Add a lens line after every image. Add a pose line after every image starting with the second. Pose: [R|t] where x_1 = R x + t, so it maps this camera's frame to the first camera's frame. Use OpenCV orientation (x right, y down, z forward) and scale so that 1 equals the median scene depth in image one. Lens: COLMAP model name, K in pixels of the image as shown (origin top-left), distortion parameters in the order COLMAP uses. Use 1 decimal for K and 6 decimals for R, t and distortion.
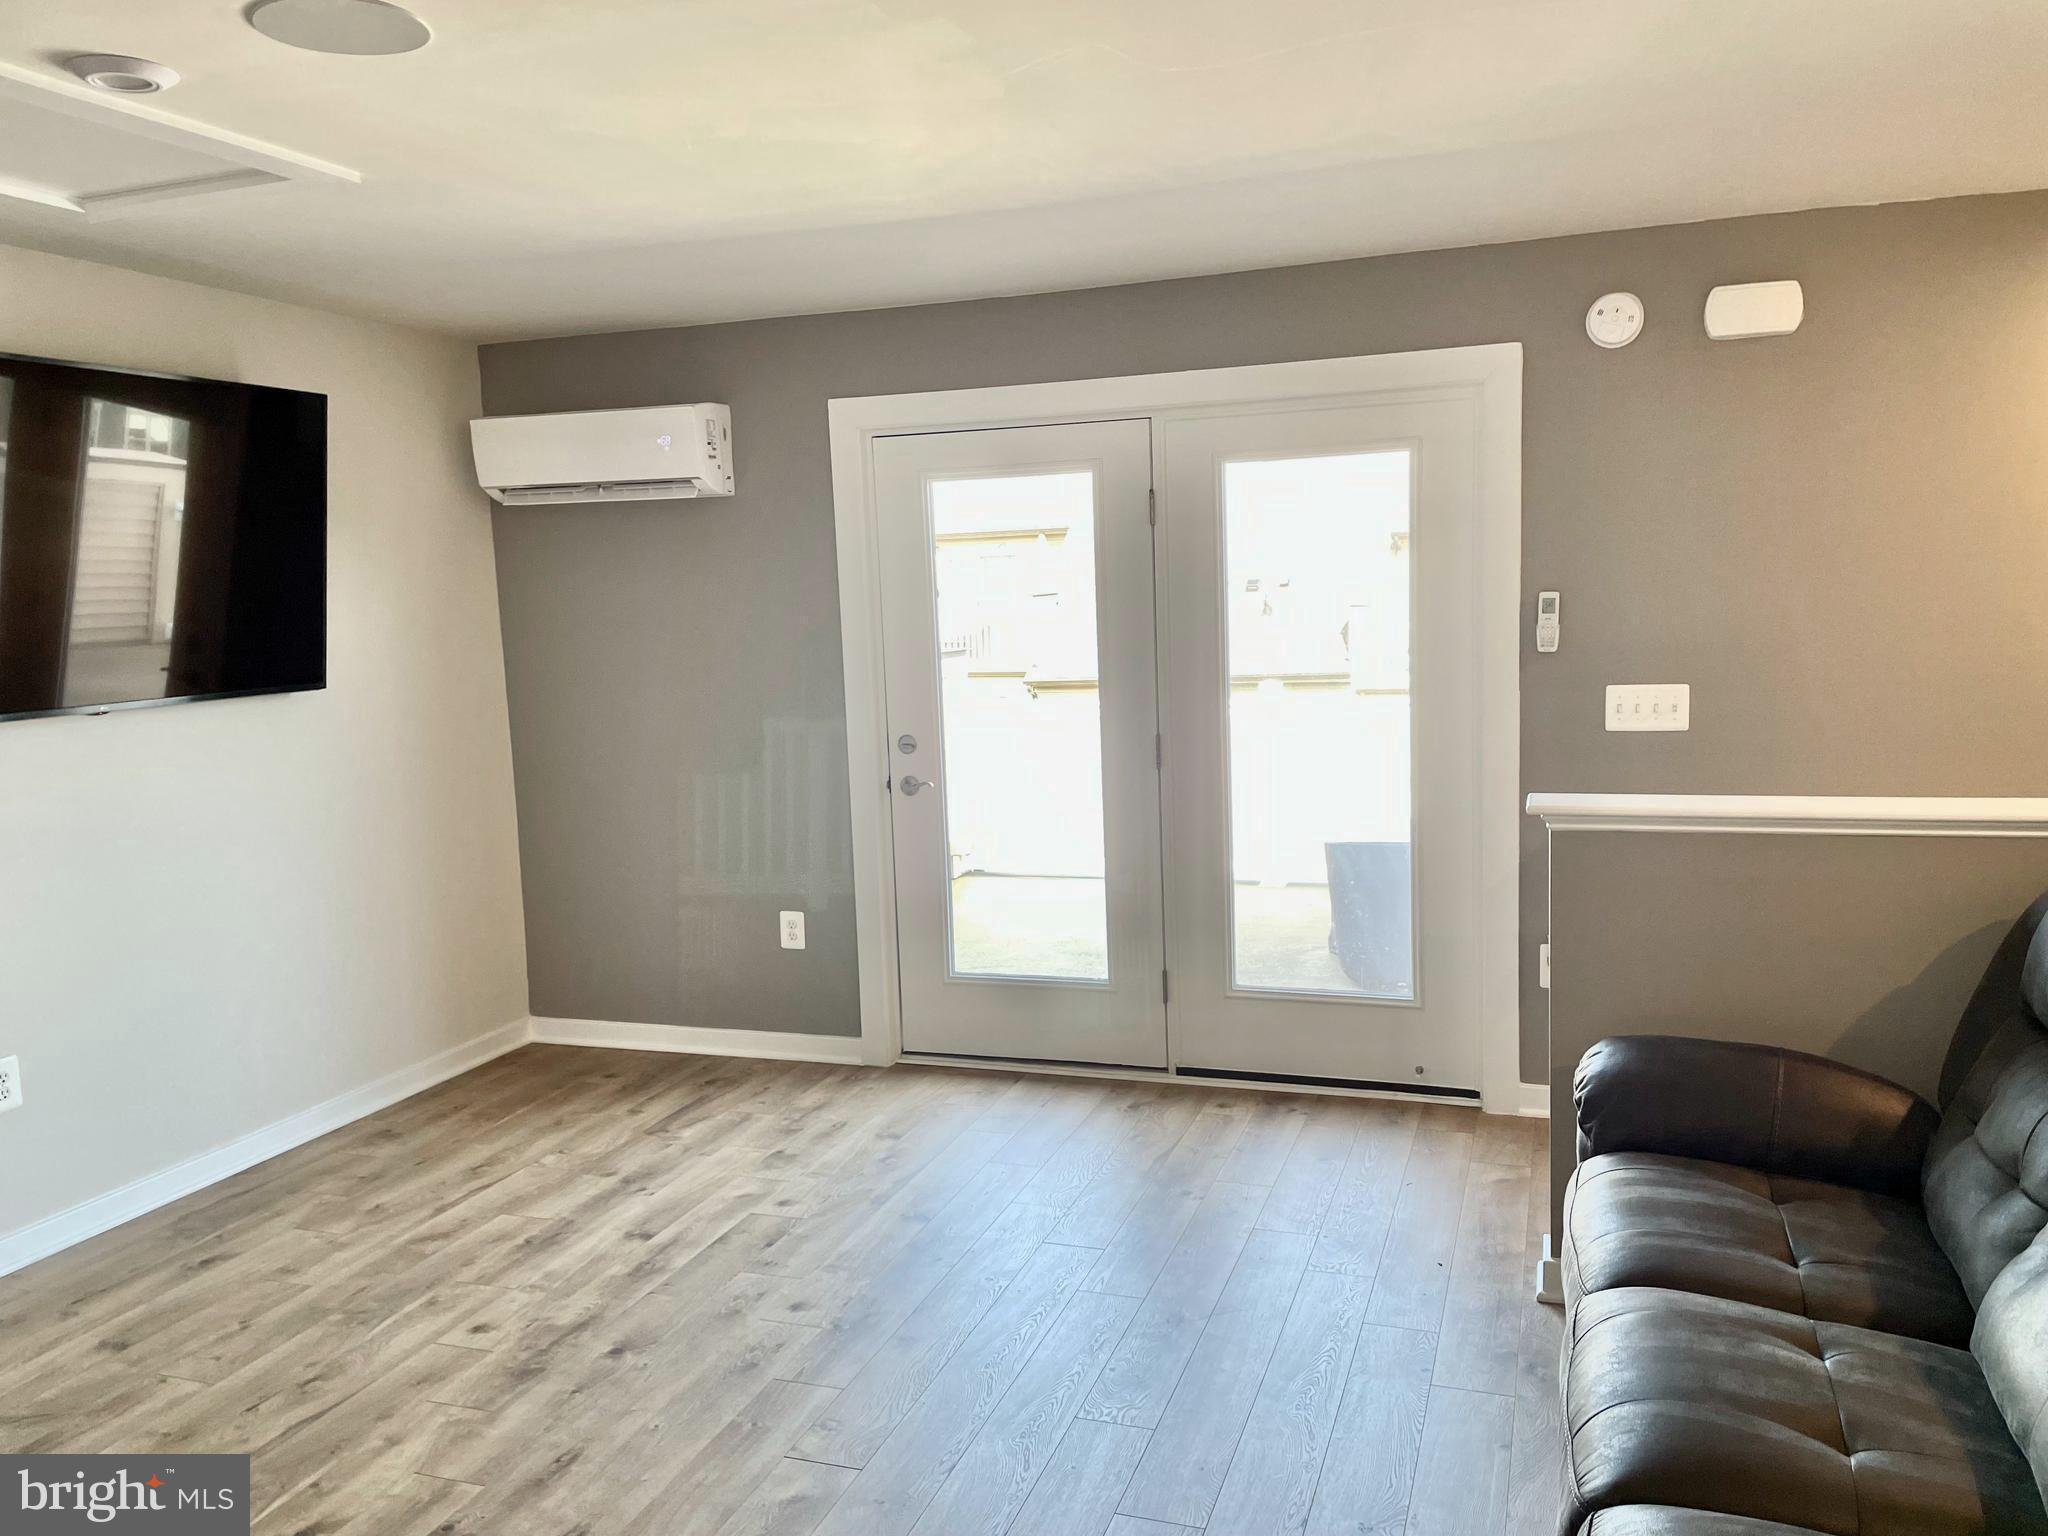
lens RADIAL K [[1566.9, 0, 1024.0], [0, 1566.9, 768.0], [0, 0, 1]] dist [0.099996, -0.152909]
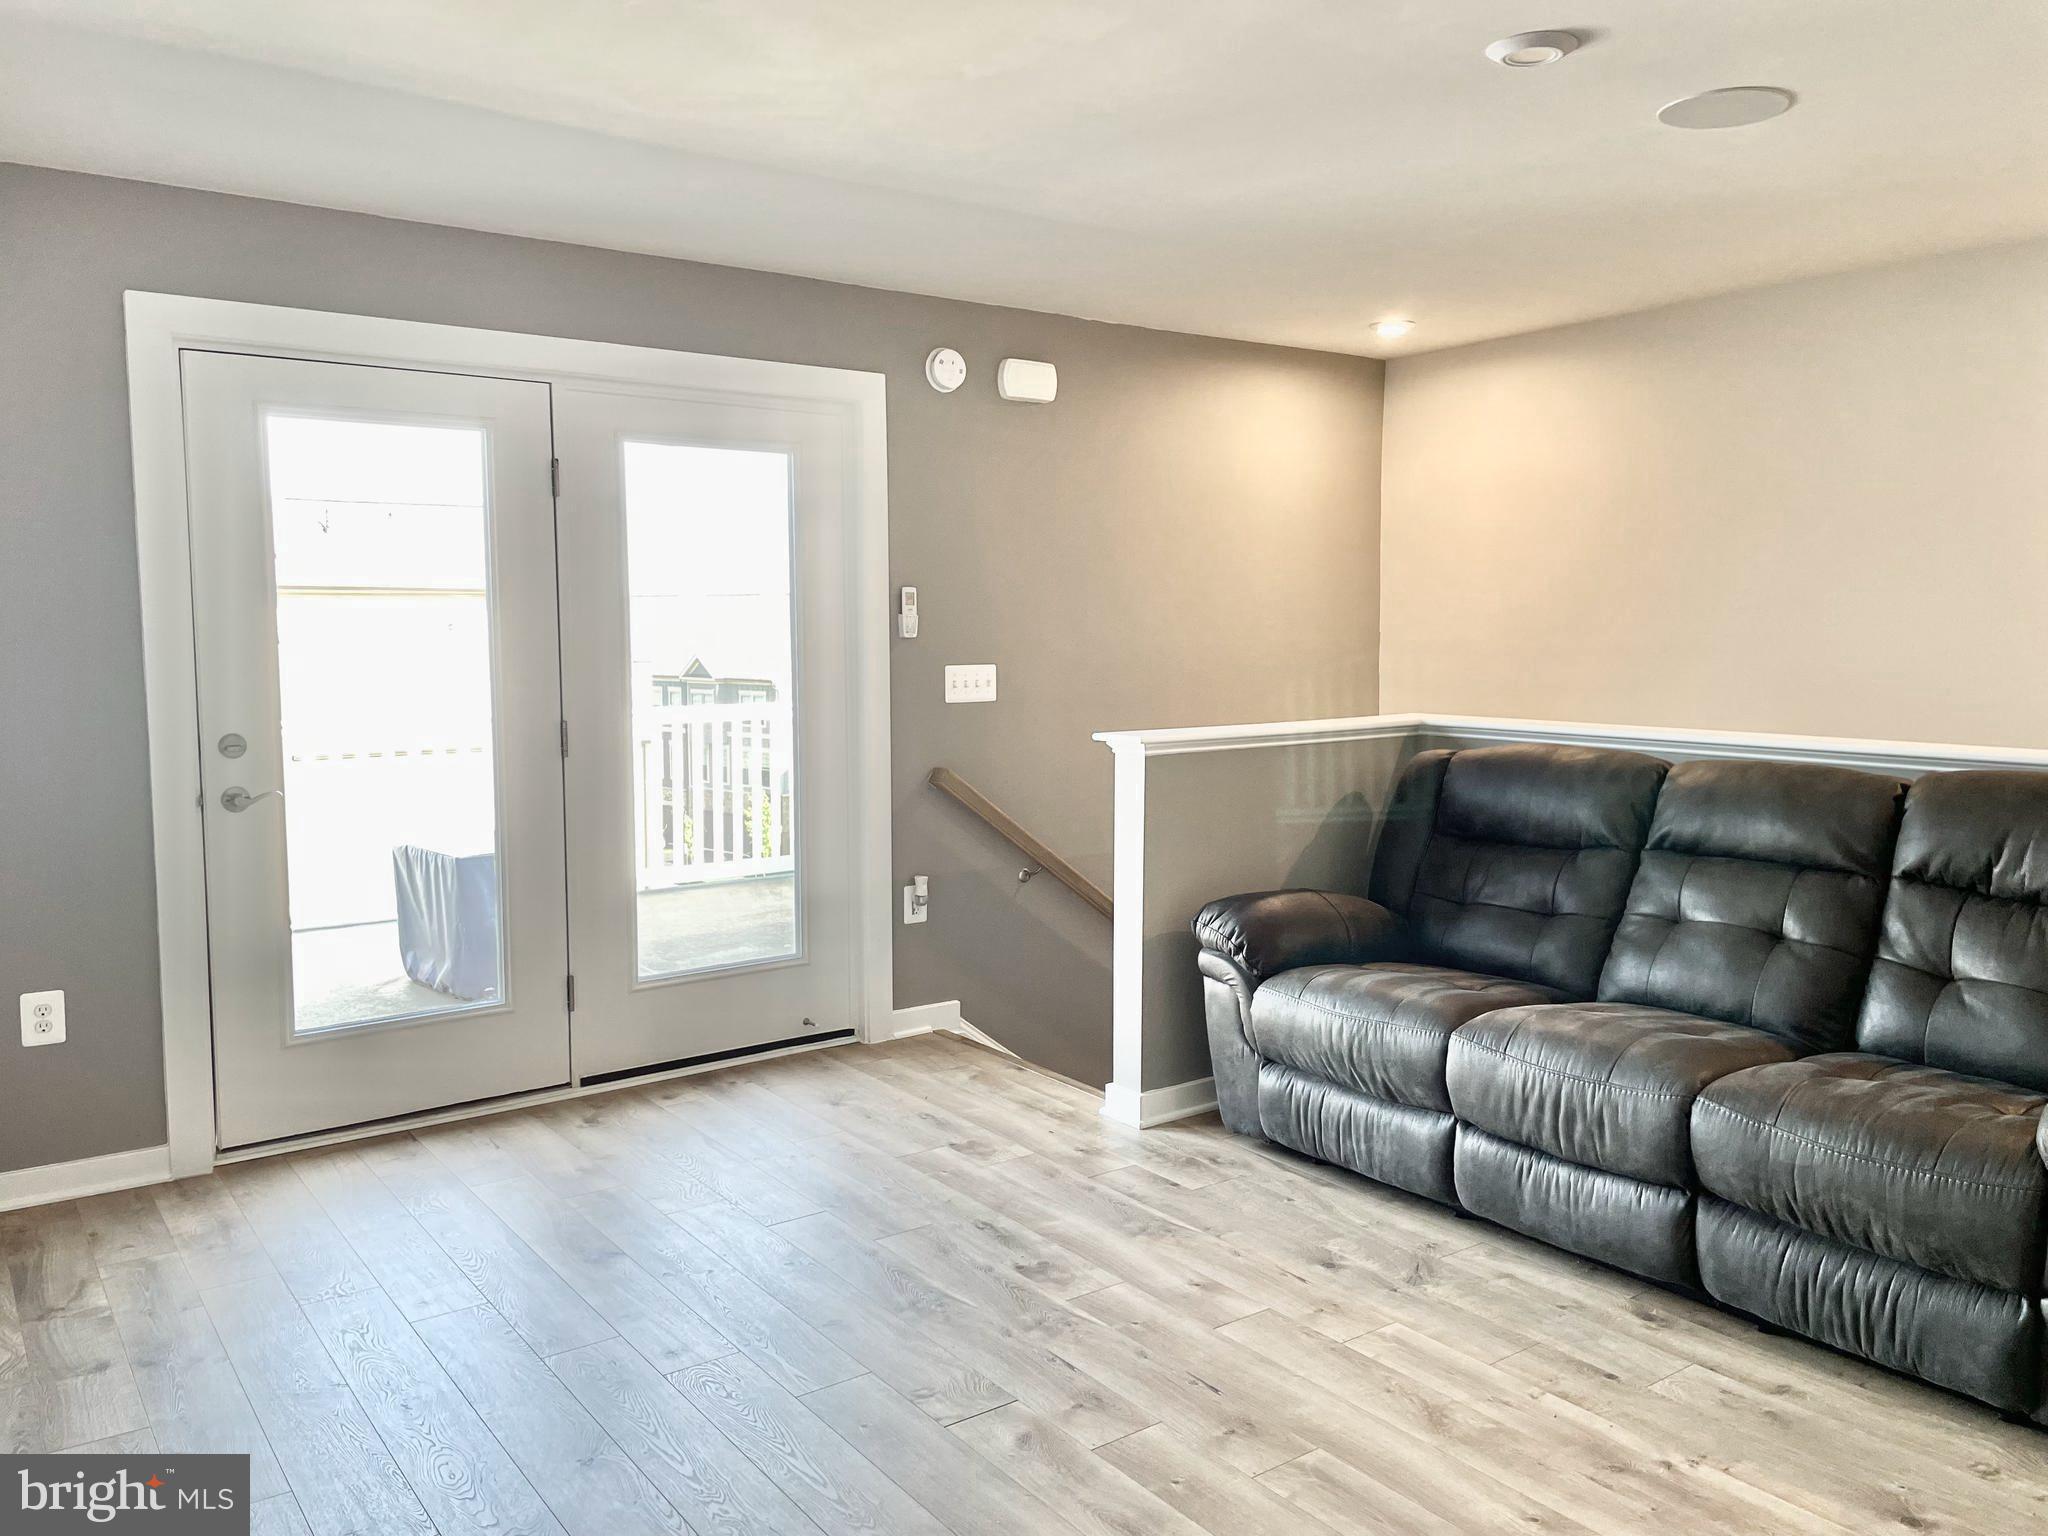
lens RADIAL K [[1554.0, 0, 1048.2], [0, 1554.0, 750.7], [0, 0, 1]] dist [0.104164, -0.151143]
pose [[0.553222, -0.033004, 0.832380, -0.538839], [0.080911, 0.996619, -0.014260, 0.033421], [-0.829095, 0.075237, 0.554022, 0.249160]]
